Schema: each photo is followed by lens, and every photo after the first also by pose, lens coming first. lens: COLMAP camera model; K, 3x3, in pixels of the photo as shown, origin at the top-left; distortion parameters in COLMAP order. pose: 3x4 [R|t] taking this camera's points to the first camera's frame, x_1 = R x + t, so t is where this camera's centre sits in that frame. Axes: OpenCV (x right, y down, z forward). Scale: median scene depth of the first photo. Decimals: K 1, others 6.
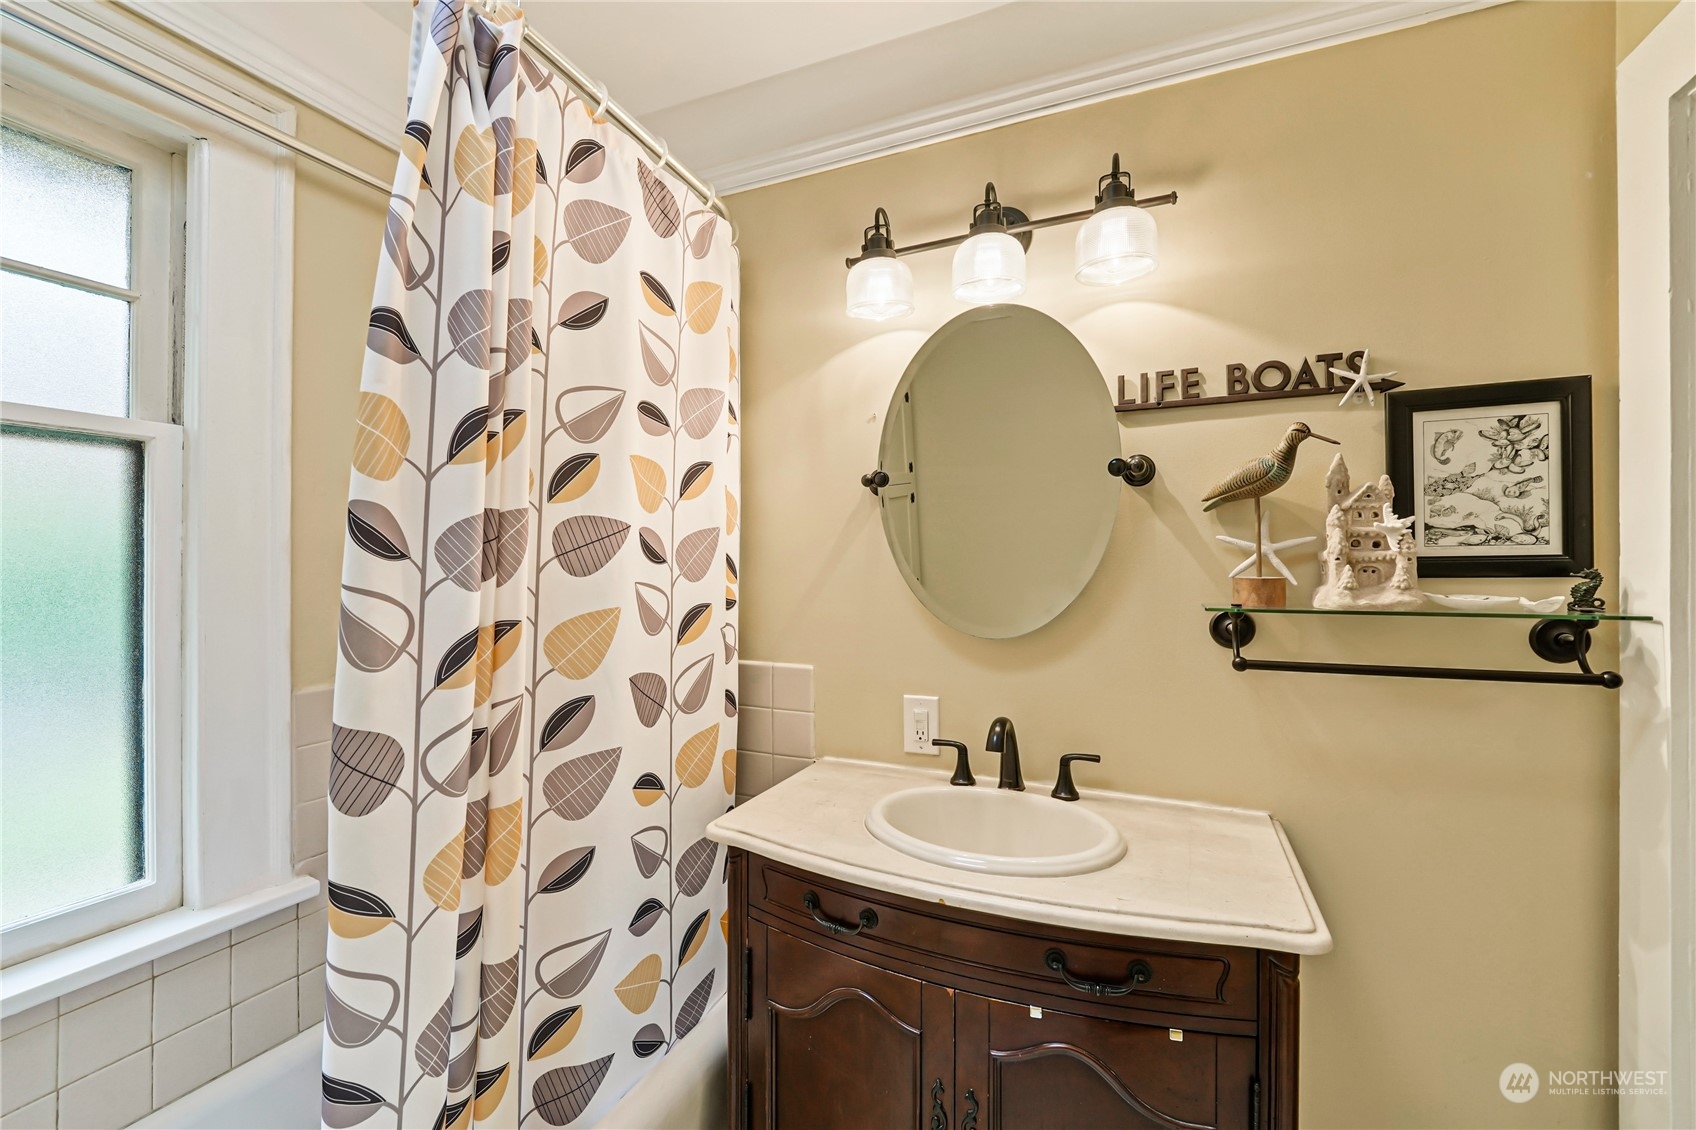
lens RADIAL K [[701.9, 0, 854.4], [0, 701.9, 546.7], [0, 0, 1]] dist [-0.008645, -0.000103]
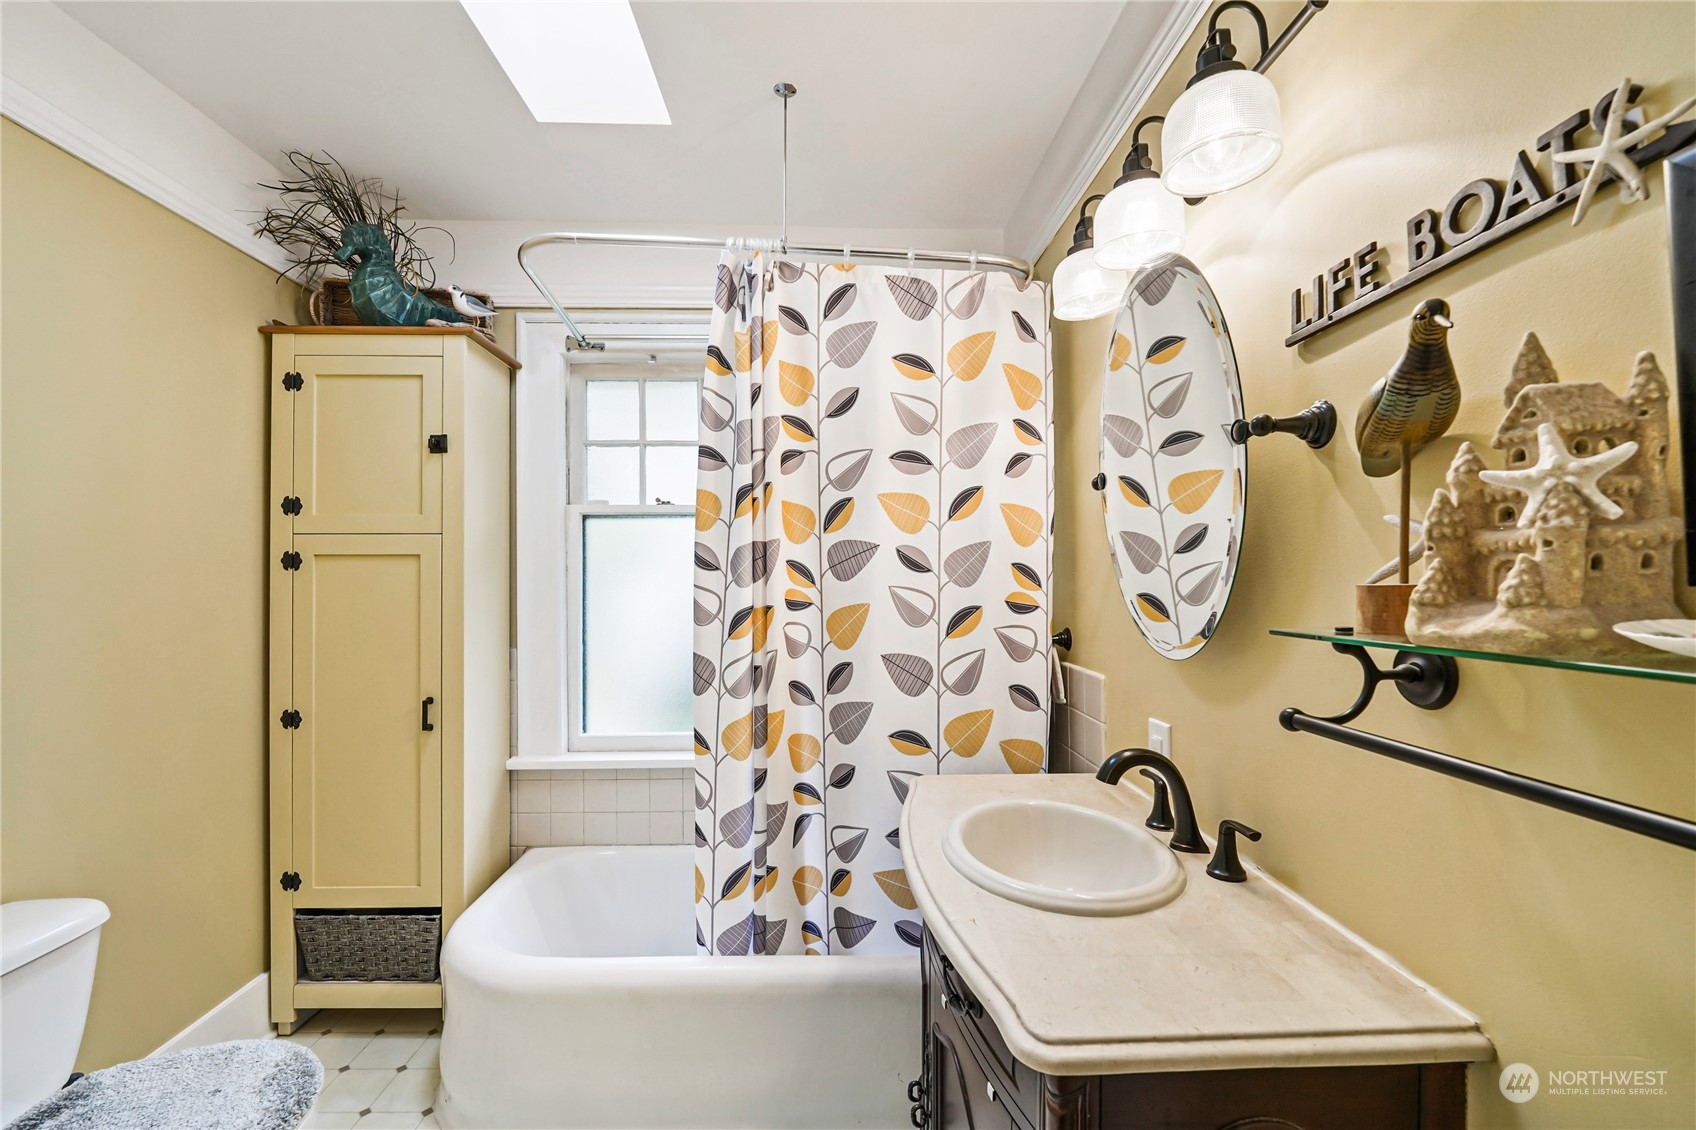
lens RADIAL K [[696.2, 0, 843.9], [0, 696.2, 567.2], [0, 0, 1]] dist [-0.010050, -0.000346]
pose [[0.428159, -0.017665, -0.903531, 0.892412], [0.022059, 0.999715, -0.009092, 0.024827], [0.903434, -0.016038, 0.428426, 0.345469]]
